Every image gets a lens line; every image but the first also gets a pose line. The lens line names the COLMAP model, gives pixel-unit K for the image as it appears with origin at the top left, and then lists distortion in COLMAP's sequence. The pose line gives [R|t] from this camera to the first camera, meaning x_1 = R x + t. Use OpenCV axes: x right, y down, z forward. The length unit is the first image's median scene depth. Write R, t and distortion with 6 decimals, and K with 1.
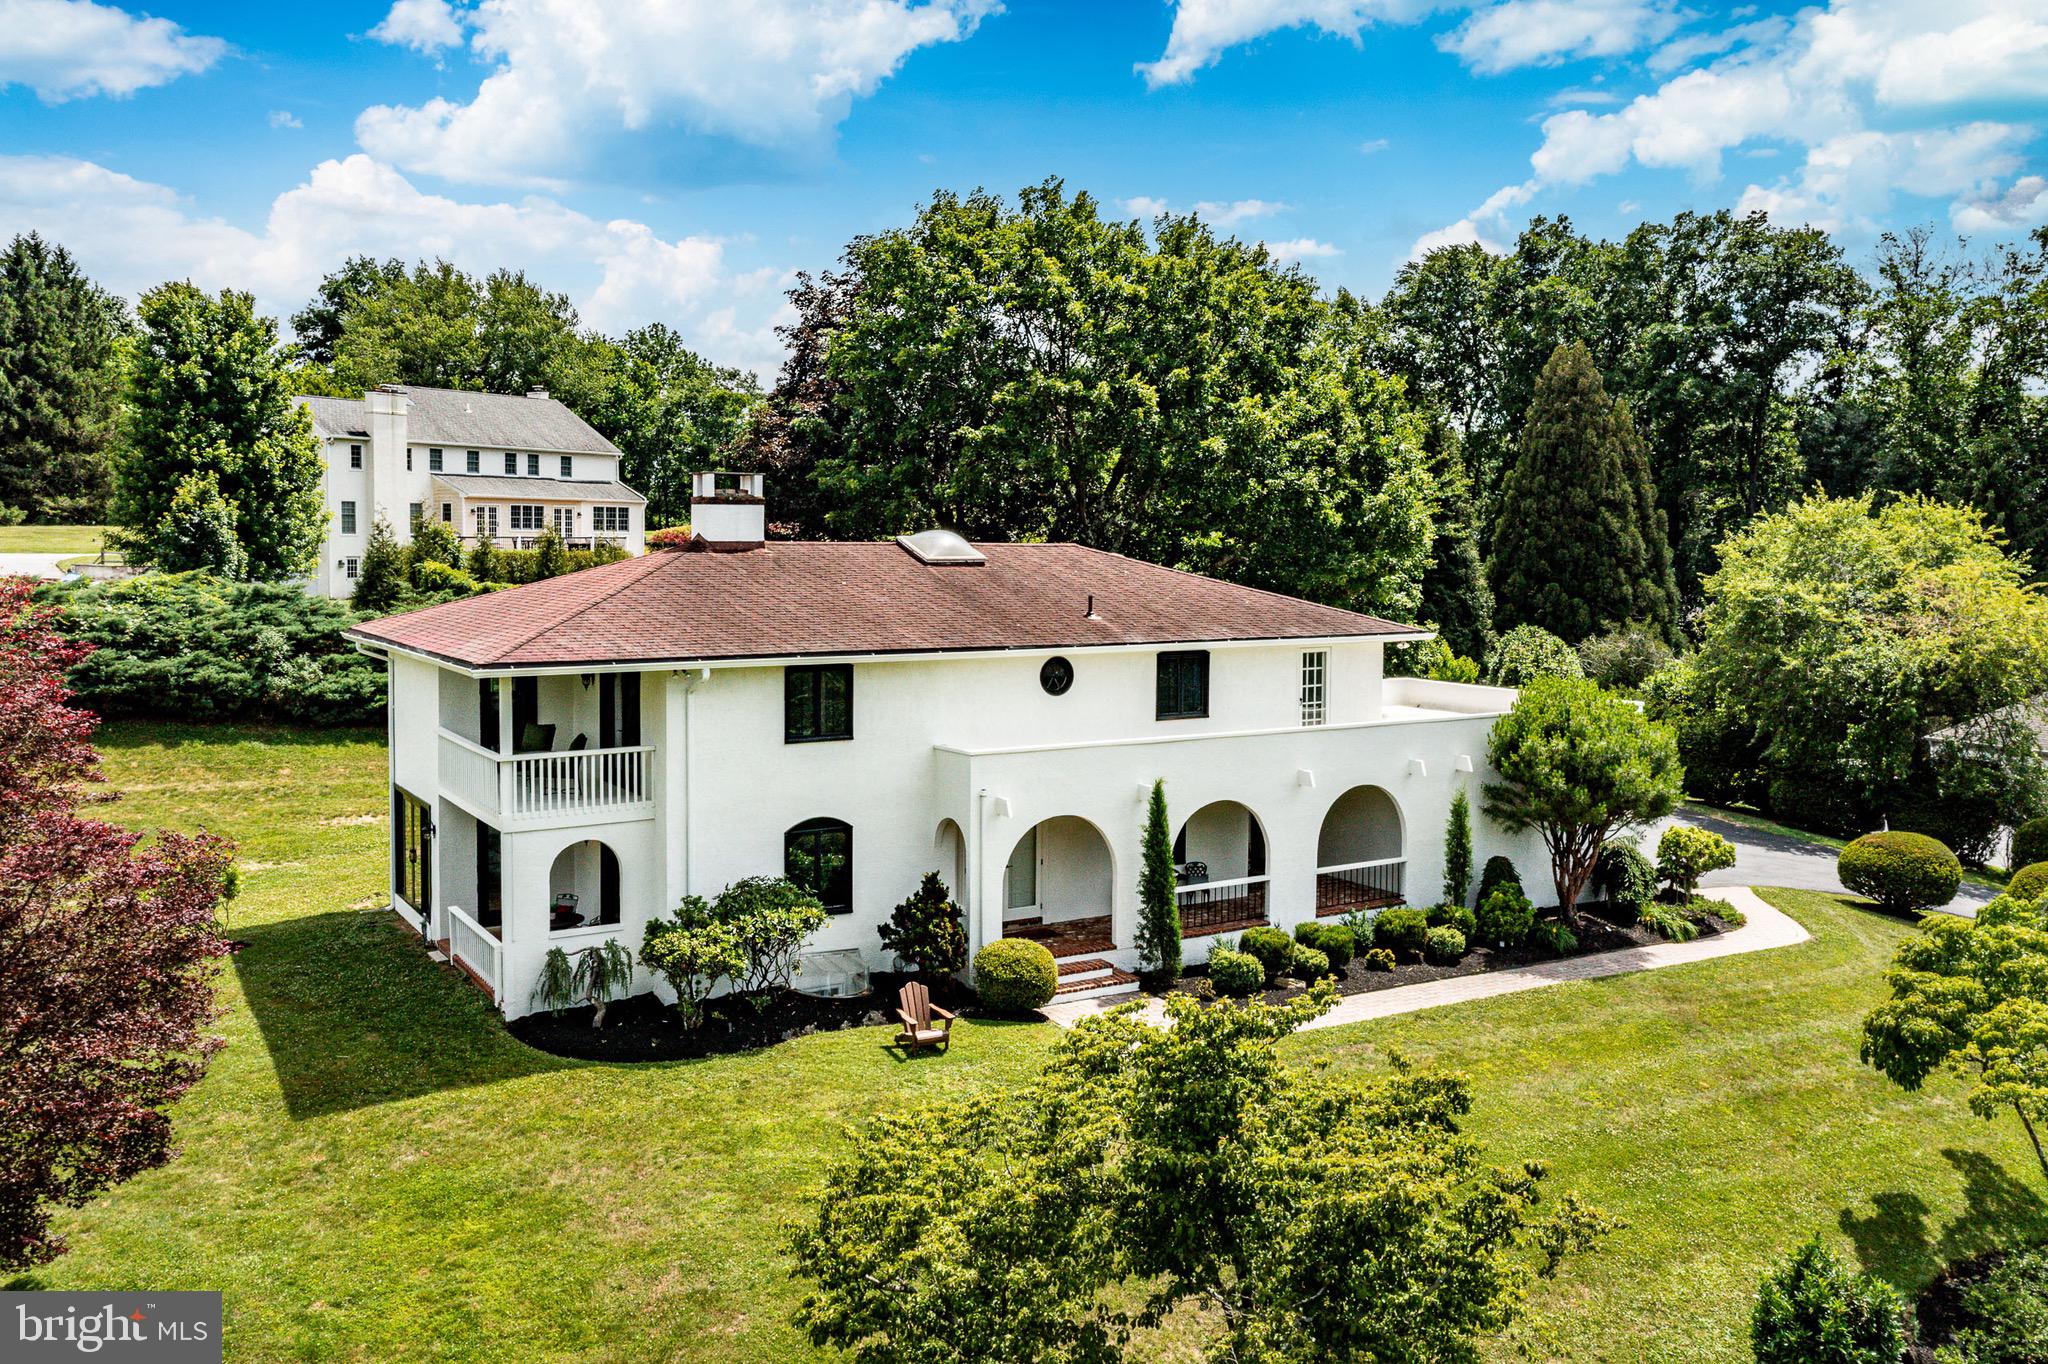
lens RADIAL K [[1632.8, 0, 1020.5], [0, 1632.8, 669.7], [0, 0, 1]] dist [-0.007291, -0.004184]
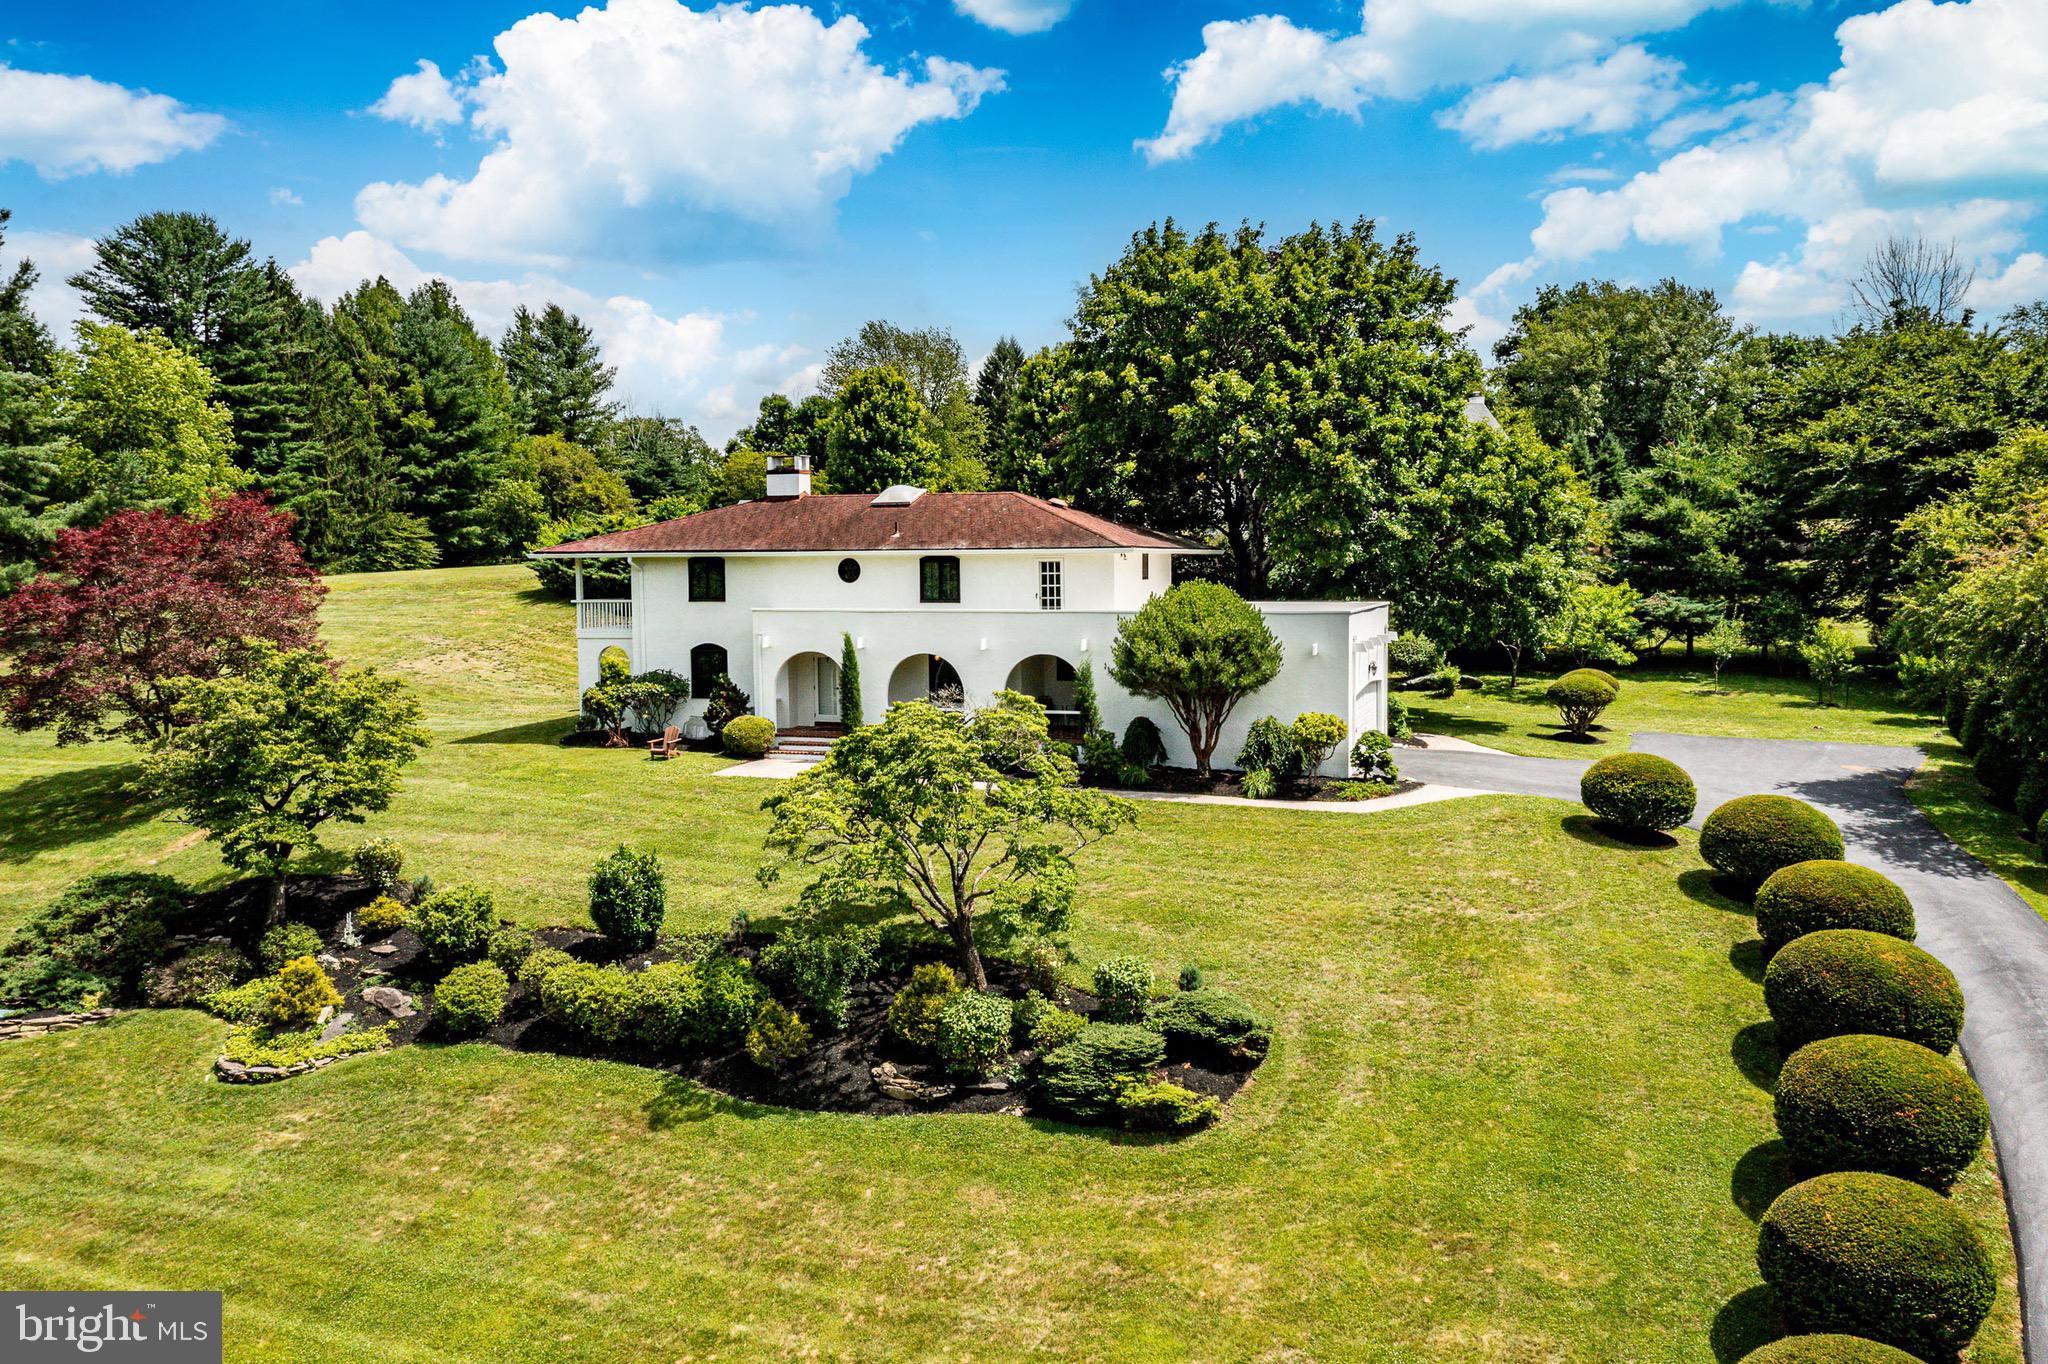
lens RADIAL K [[1632.8, 0, 1020.5], [0, 1632.8, 669.7], [0, 0, 1]] dist [-0.007291, -0.004184]
pose [[0.622446, 0.043709, -0.781442, 1.332626], [-0.049585, 0.998636, 0.016362, 0.064200], [0.781091, 0.028563, 0.623764, 0.123400]]
